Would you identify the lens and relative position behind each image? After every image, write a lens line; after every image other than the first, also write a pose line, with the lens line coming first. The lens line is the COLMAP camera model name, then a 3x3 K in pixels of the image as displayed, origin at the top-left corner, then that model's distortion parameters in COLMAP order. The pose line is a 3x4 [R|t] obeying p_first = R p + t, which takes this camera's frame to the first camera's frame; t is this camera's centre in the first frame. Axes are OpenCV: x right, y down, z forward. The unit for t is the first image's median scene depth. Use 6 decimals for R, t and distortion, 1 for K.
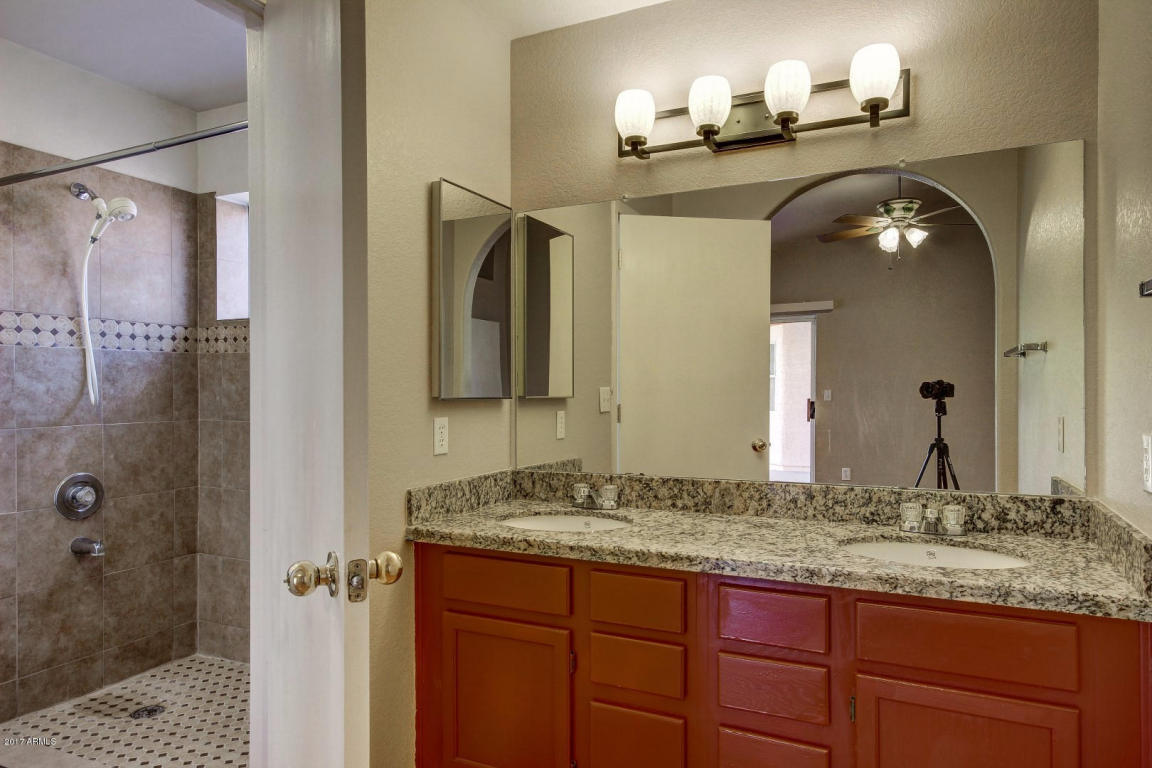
lens RADIAL K [[717.5, 0, 578.6], [0, 717.5, 389.0], [0, 0, 1]] dist [0.018783, -0.005474]
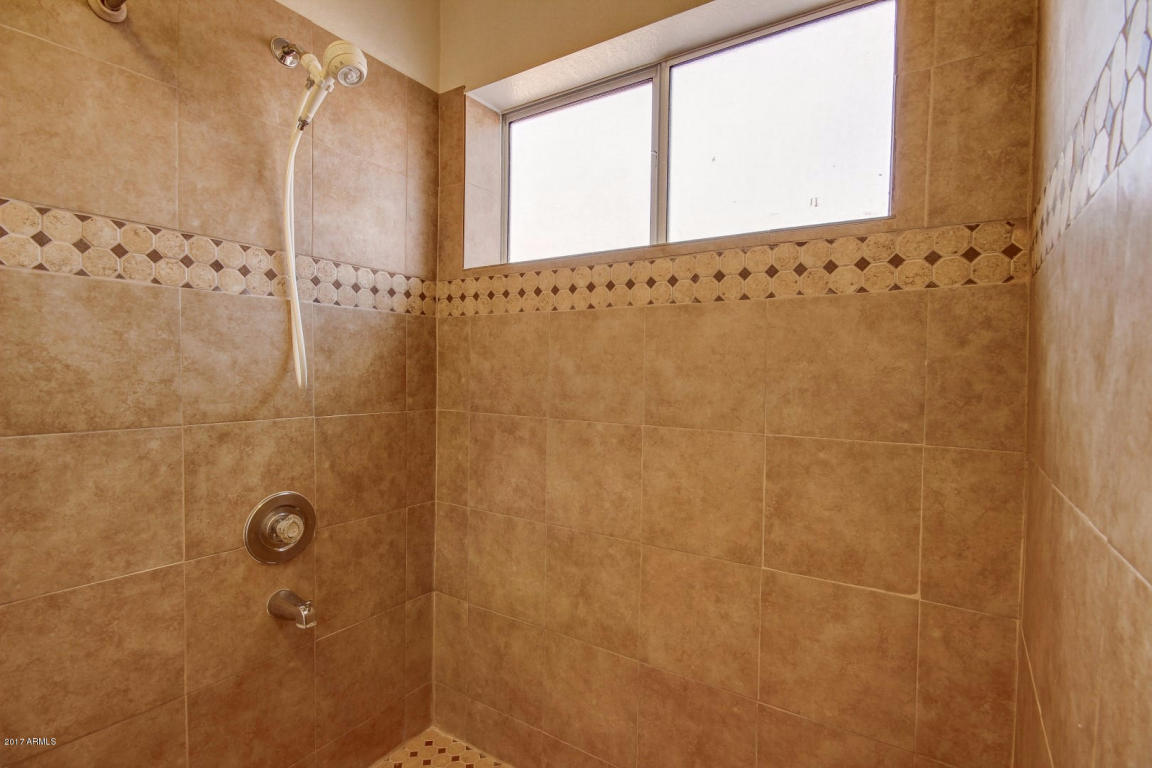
lens RADIAL K [[542.7, 0, 575.0], [0, 542.7, 388.5], [0, 0, 1]] dist [0.001993, -0.006147]
pose [[0.989133, 0.021201, -0.145486, -0.341635], [-0.017524, 0.999495, 0.026511, 0.005324], [0.145974, -0.023674, 0.989005, 0.529827]]
